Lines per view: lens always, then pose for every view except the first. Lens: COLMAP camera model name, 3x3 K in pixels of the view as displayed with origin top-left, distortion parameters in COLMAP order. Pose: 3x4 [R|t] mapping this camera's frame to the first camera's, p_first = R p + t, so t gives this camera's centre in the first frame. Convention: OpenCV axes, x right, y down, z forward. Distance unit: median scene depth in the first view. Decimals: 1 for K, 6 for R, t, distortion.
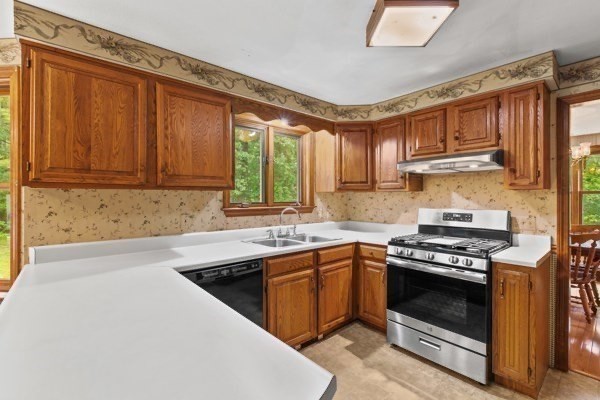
lens RADIAL K [[271.4, 0, 297.6], [0, 271.4, 197.9], [0, 0, 1]] dist [0.000601, -0.000103]
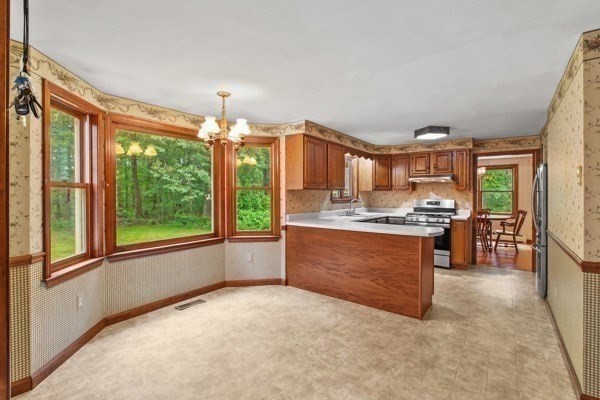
lens RADIAL K [[271.4, 0, 304.0], [0, 271.4, 196.9], [0, 0, 1]] dist [0.000601, -0.000103]
pose [[0.975302, 0.000201, 0.220876, -0.957038], [-0.002557, 0.999943, 0.010380, 0.000205], [-0.220862, -0.010688, 0.975247, -0.940087]]
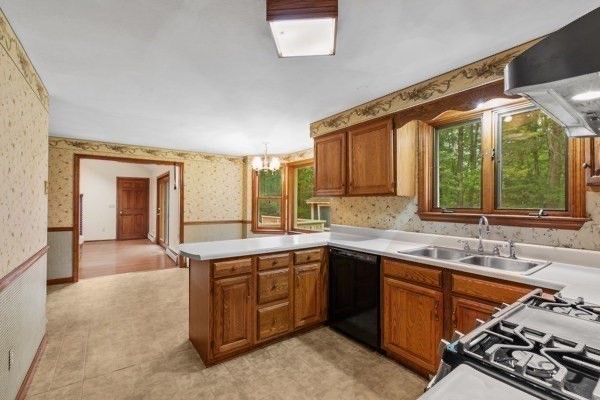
lens RADIAL K [[271.4, 0, 300.8], [0, 271.4, 202.1], [0, 0, 1]] dist [0.000601, -0.000103]
pose [[-0.079574, 0.002643, -0.996825, 0.881429], [-0.004691, 0.999984, 0.003026, -0.002445], [0.996818, 0.004917, -0.079561, 0.655136]]
